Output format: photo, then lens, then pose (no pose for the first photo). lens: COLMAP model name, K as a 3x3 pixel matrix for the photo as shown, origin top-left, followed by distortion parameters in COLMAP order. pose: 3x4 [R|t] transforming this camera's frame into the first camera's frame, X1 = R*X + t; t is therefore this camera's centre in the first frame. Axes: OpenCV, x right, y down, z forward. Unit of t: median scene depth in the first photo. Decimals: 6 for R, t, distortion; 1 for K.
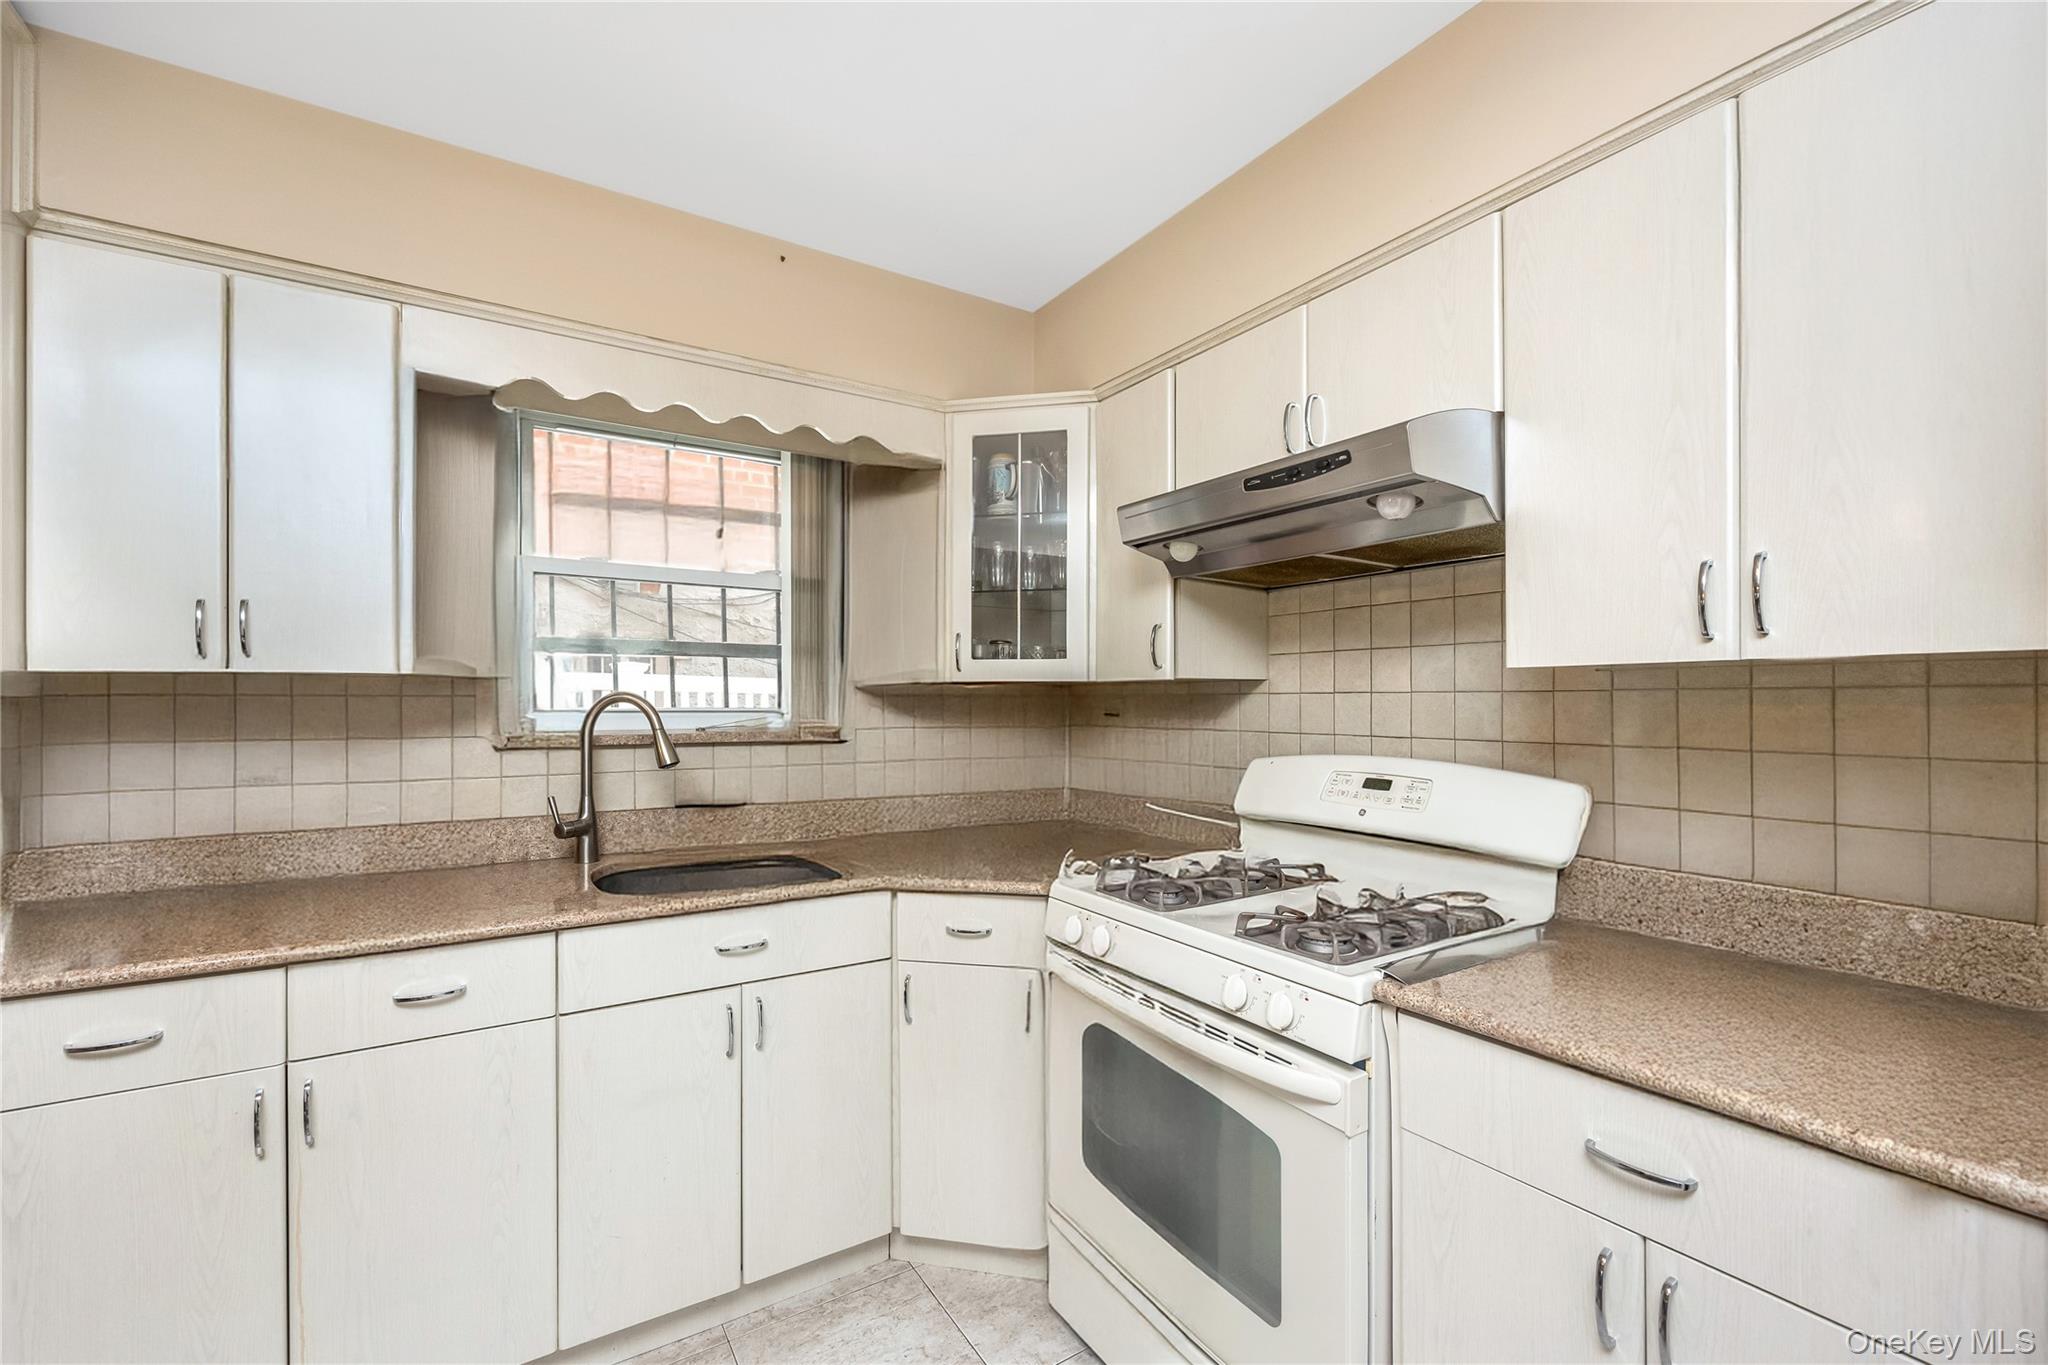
lens RADIAL K [[850.8, 0, 1019.6], [0, 850.8, 690.9], [0, 0, 1]] dist [0.003021, -0.000081]
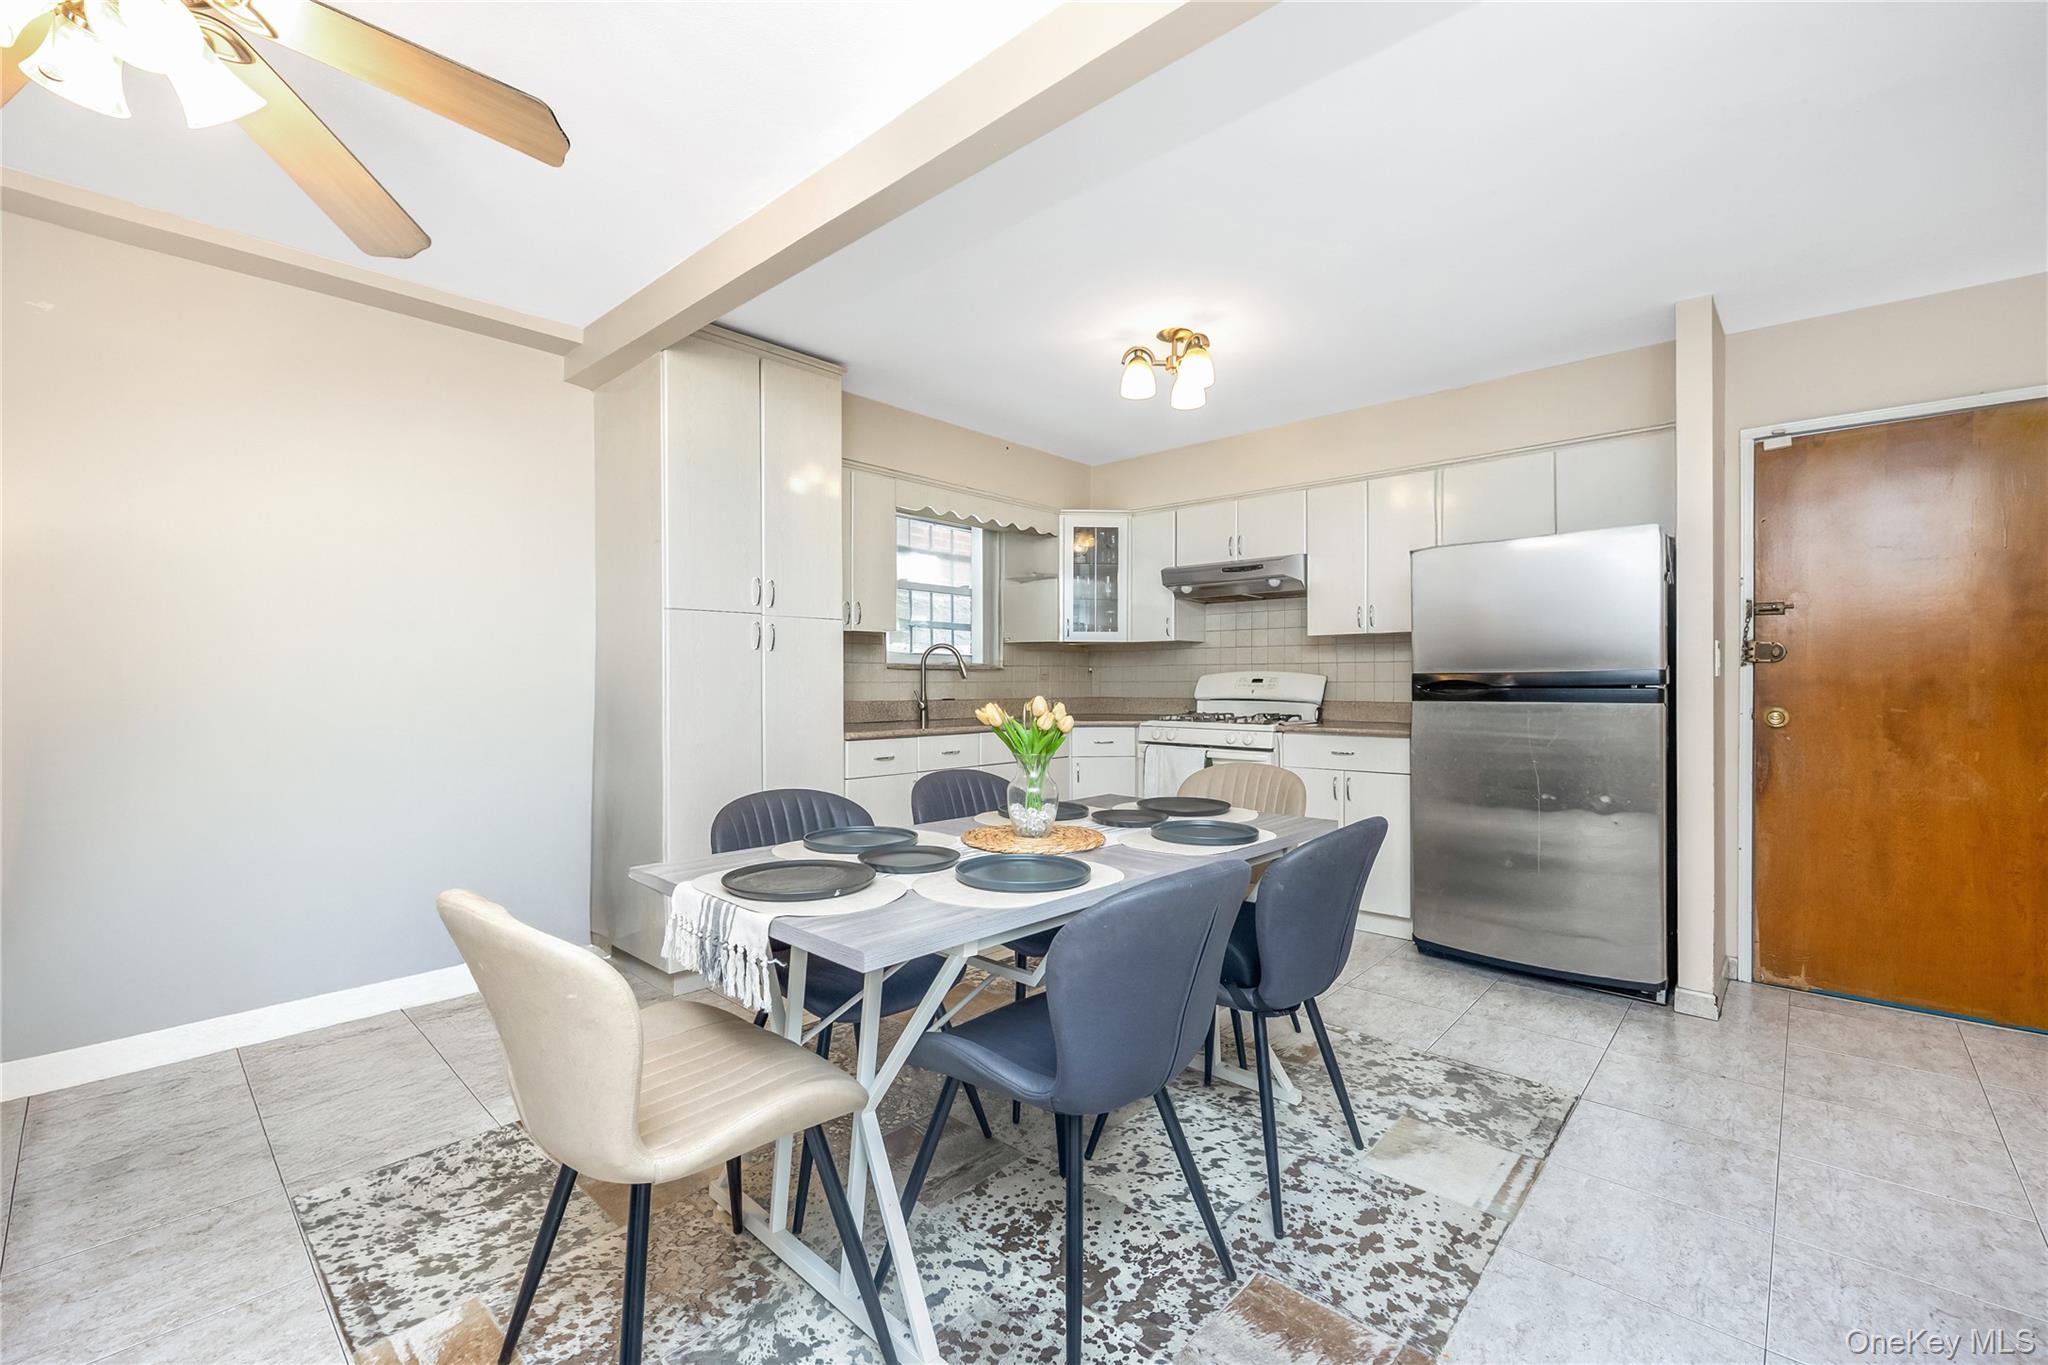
lens RADIAL K [[850.8, 0, 1032.6], [0, 850.8, 670.1], [0, 0, 1]] dist [0.003021, -0.000081]
pose [[0.961565, -0.000742, 0.274575, -0.853930], [0.000834, 1.000000, -0.000216, 0.068446], [-0.274574, 0.000437, 0.961566, -1.175087]]
